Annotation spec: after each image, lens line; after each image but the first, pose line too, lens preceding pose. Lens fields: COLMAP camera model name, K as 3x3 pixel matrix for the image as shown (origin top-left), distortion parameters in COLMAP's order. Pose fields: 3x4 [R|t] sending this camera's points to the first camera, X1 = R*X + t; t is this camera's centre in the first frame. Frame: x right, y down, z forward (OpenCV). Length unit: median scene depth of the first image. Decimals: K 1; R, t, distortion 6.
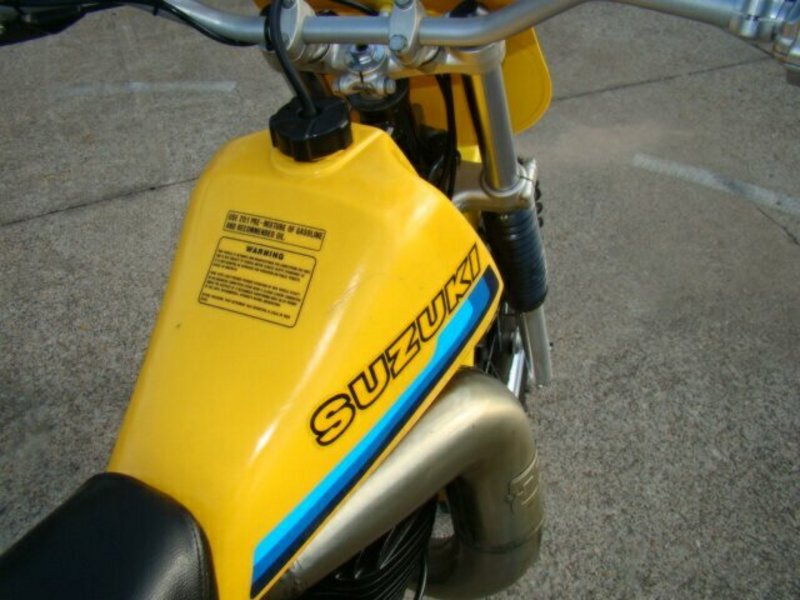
lens RADIAL K [[727.4, 0, 390.7], [0, 727.4, 301.2], [0, 0, 1]] dist [-0.176660, 0.090163]
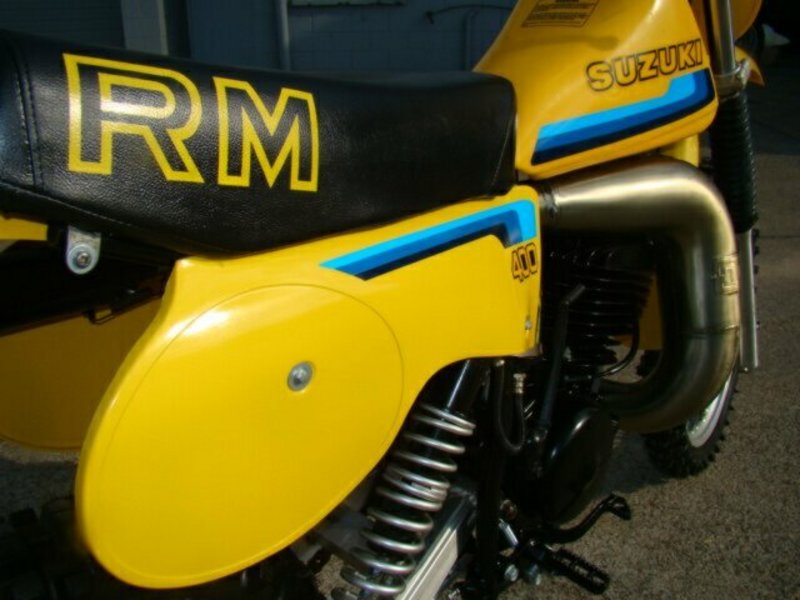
lens RADIAL K [[727.4, 0, 374.6], [0, 727.4, 304.2], [0, 0, 1]] dist [-0.176660, 0.090163]
pose [[0.939535, 0.126737, -0.318139, 0.003018], [-0.213967, 0.942593, -0.256393, 0.363012], [0.267381, 0.308961, 0.912716, -0.121385]]
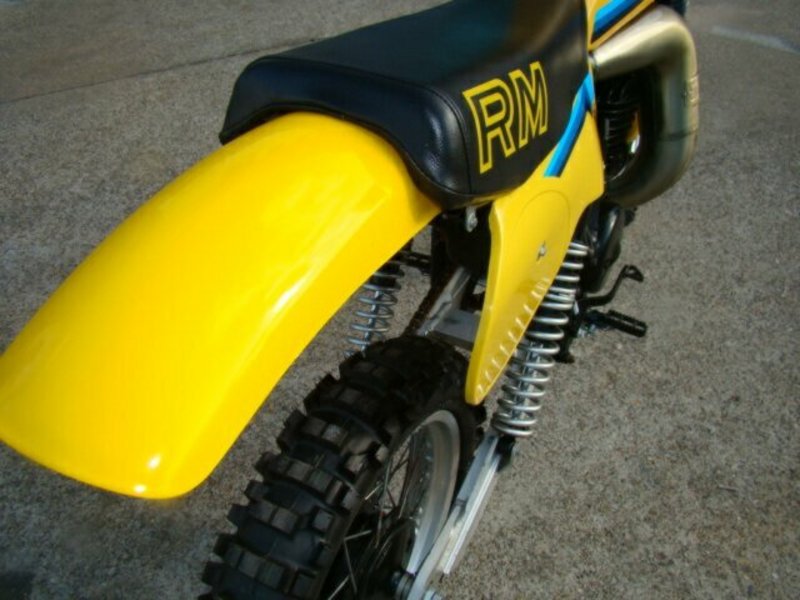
lens RADIAL K [[727.4, 0, 387.0], [0, 727.4, 316.1], [0, 0, 1]] dist [-0.176660, 0.090163]
pose [[0.998368, 0.024711, -0.051478, -0.201569], [-0.021250, 0.997545, 0.066726, 0.331118], [0.053000, -0.065523, 0.996442, -0.320364]]
